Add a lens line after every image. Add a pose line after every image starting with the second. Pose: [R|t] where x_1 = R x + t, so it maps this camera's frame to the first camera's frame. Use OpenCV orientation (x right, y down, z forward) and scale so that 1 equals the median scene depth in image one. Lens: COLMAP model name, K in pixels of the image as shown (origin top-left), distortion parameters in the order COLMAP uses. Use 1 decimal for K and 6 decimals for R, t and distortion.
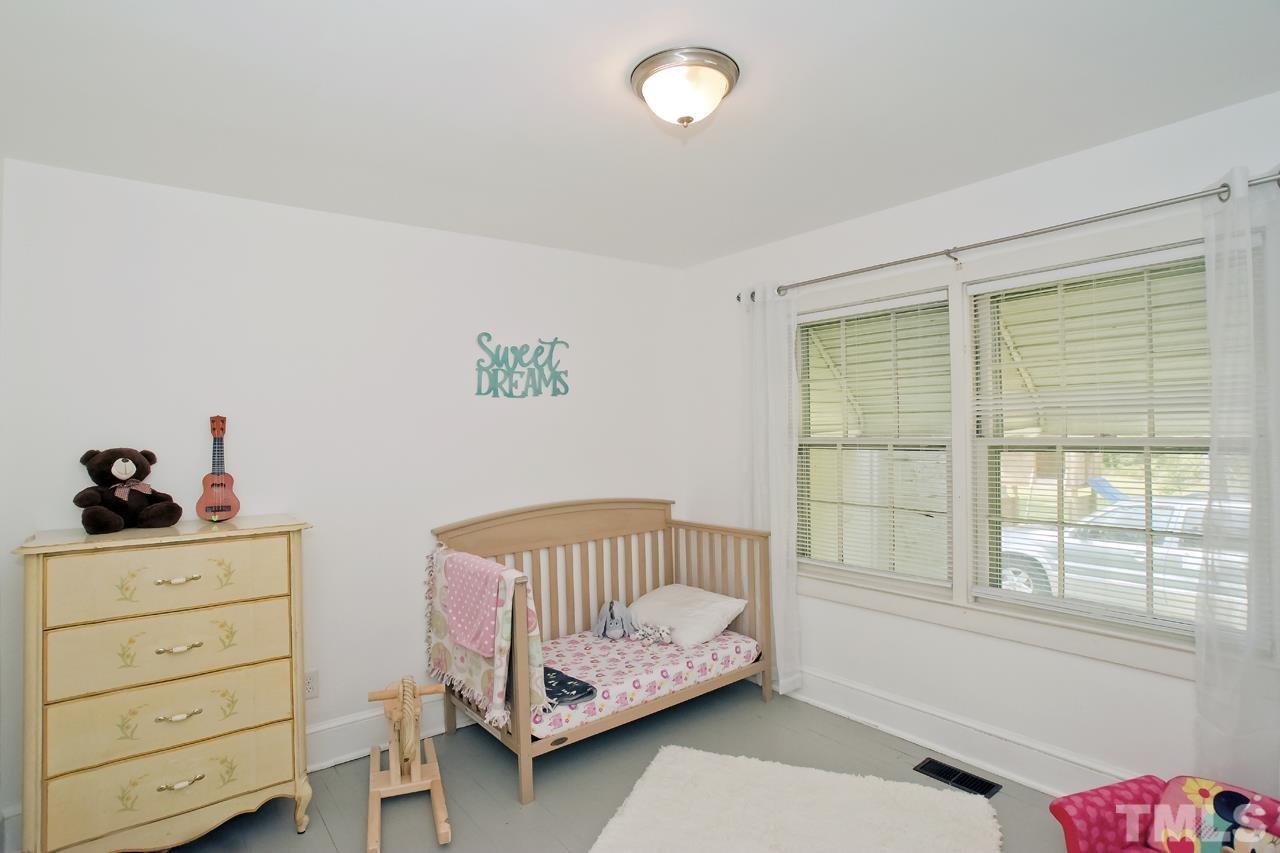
lens RADIAL K [[677.2, 0, 638.9], [0, 677.2, 448.5], [0, 0, 1]] dist [-0.003186, -0.000062]
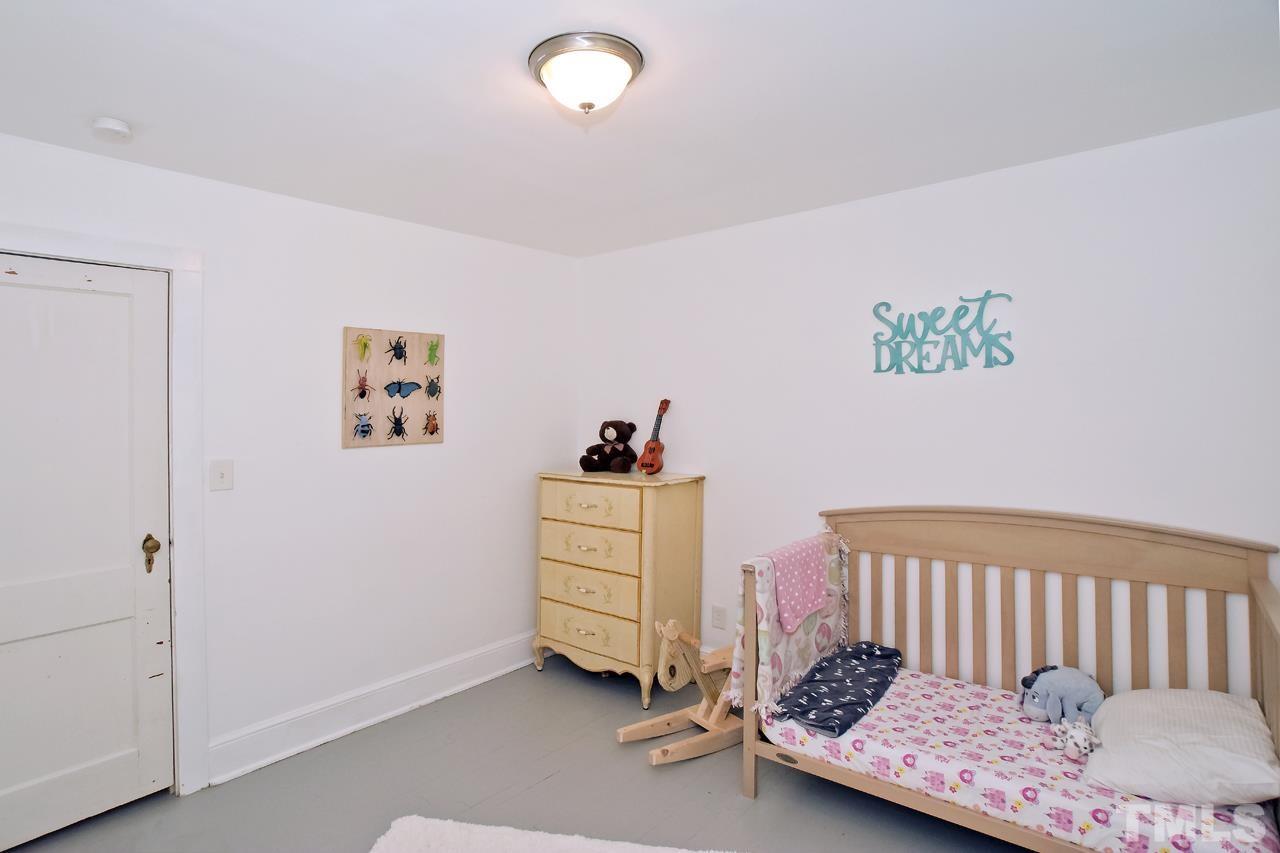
lens RADIAL K [[700.2, 0, 638.4], [0, 700.2, 418.3], [0, 0, 1]] dist [0.010623, 0.001506]
pose [[0.216446, 0.038821, -0.975523, 0.593699], [-0.015853, 0.999217, 0.036246, -0.045752], [0.976166, 0.007620, 0.216892, 0.473442]]
